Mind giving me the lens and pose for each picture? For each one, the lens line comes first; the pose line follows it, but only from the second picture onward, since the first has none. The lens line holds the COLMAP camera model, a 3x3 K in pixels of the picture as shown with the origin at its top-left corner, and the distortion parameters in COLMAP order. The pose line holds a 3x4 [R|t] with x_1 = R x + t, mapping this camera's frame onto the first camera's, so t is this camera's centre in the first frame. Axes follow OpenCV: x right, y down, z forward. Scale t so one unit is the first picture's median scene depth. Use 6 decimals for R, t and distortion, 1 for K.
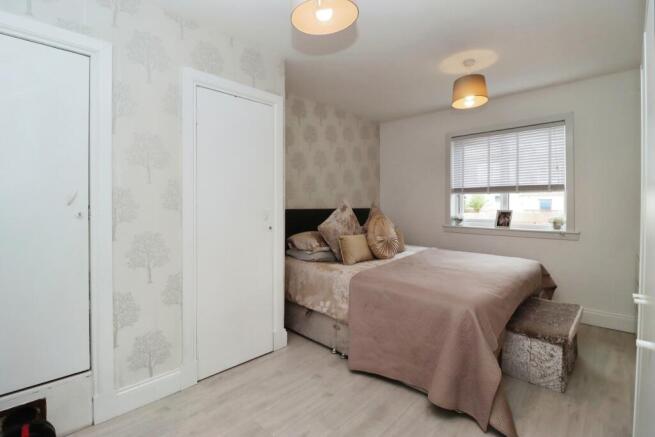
lens RADIAL K [[303.0, 0, 328.5], [0, 303.0, 206.9], [0, 0, 1]] dist [-0.002351, -0.000731]
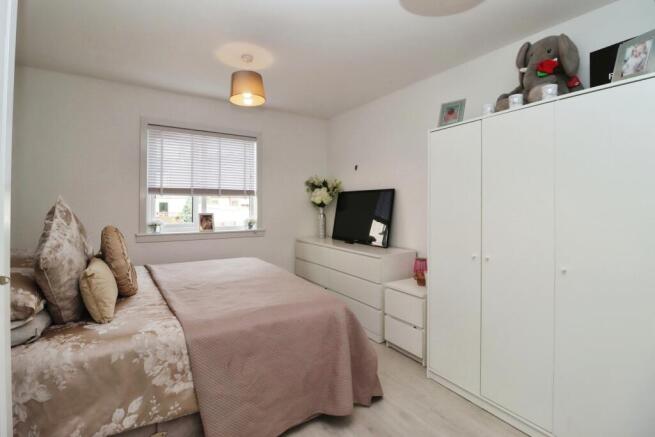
lens RADIAL K [[303.0, 0, 328.5], [0, 303.0, 206.9], [0, 0, 1]] dist [-0.002351, -0.000731]
pose [[0.249357, -0.000623, 0.968411, -0.305751], [0.010204, 0.999946, -0.001984, -0.003736], [-0.968358, 0.010377, 0.249350, 0.421303]]
